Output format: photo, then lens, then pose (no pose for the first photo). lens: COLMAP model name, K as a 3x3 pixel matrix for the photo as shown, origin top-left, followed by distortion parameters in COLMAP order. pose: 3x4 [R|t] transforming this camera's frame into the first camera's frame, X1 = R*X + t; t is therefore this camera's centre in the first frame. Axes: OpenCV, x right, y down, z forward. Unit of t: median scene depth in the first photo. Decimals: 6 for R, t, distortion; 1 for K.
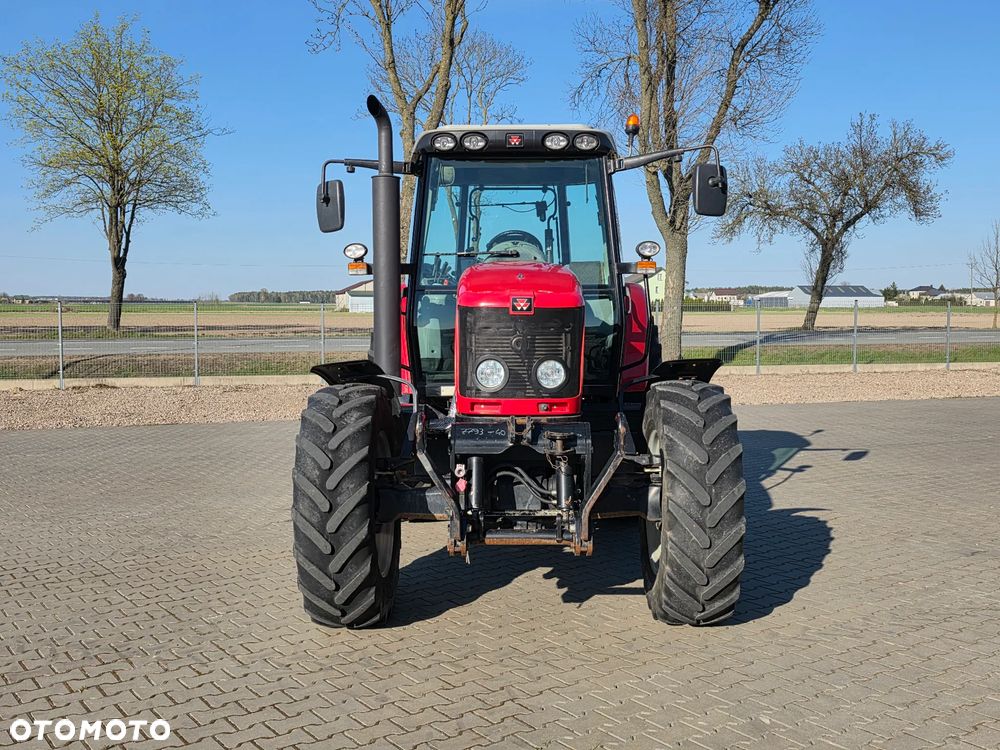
lens RADIAL K [[1011.8, 0, 492.9], [0, 1011.8, 412.5], [0, 0, 1]] dist [0.043543, 0.000000]
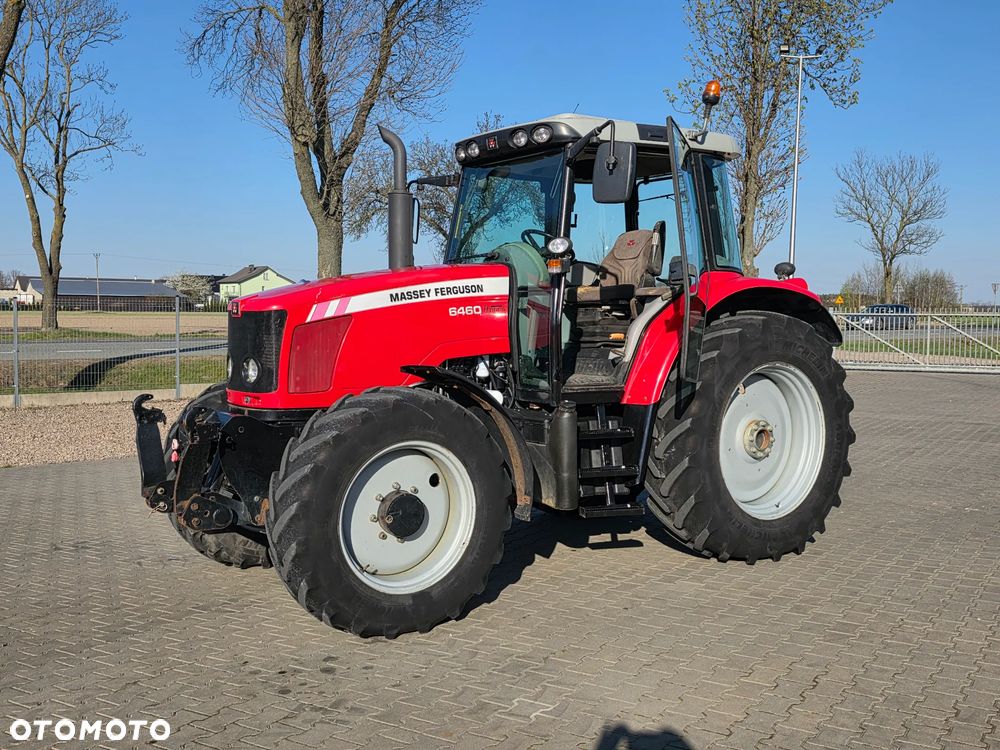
lens RADIAL K [[1011.8, 0, 493.4], [0, 1011.8, 397.6], [0, 0, 1]] dist [0.043543, 0.000000]
pose [[0.926060, -0.022682, 0.376693, -0.012068], [0.028685, 0.999535, -0.010331, -0.014926], [-0.376284, 0.020373, 0.926280, 0.157451]]
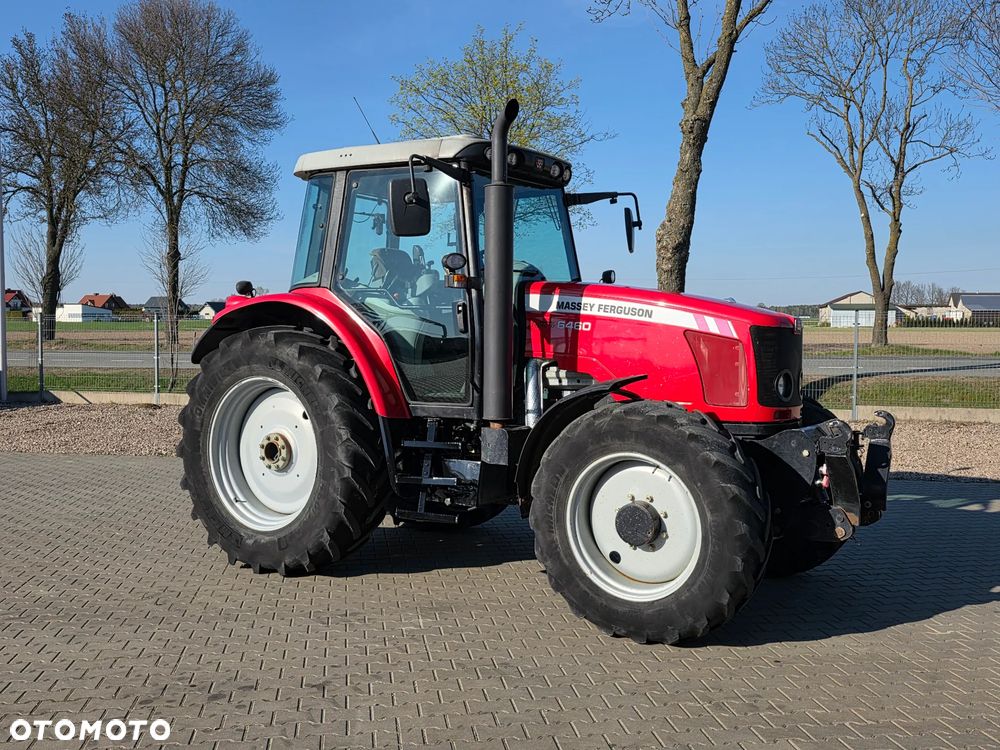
lens RADIAL K [[1011.8, 0, 493.0], [0, 1011.8, 395.1], [0, 0, 1]] dist [0.043543, 0.000000]
pose [[0.883665, 0.036516, -0.466694, 0.141197], [-0.051049, 0.998524, -0.018531, -0.020152], [0.465329, 0.040199, 0.884225, 0.202493]]
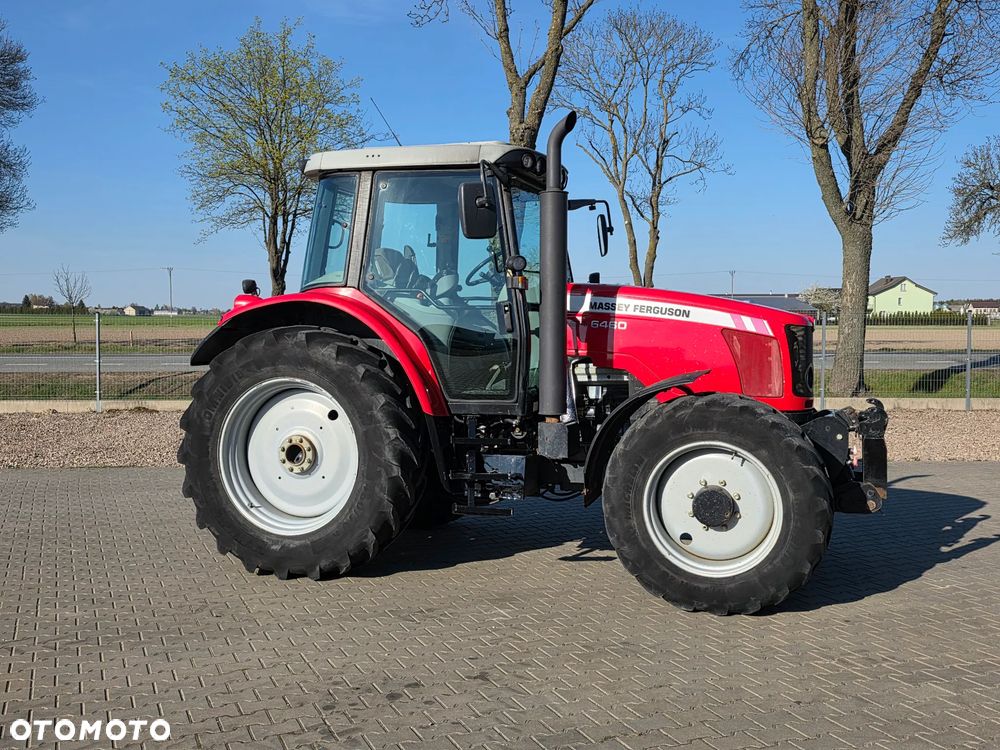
lens RADIAL K [[1011.8, 0, 498.2], [0, 1011.8, 383.6], [0, 0, 1]] dist [0.043543, 0.000000]
pose [[0.975348, 0.015716, -0.220111, 0.078435], [-0.024782, 0.998952, -0.038488, -0.016881], [0.219275, 0.042994, 0.974715, 0.170230]]
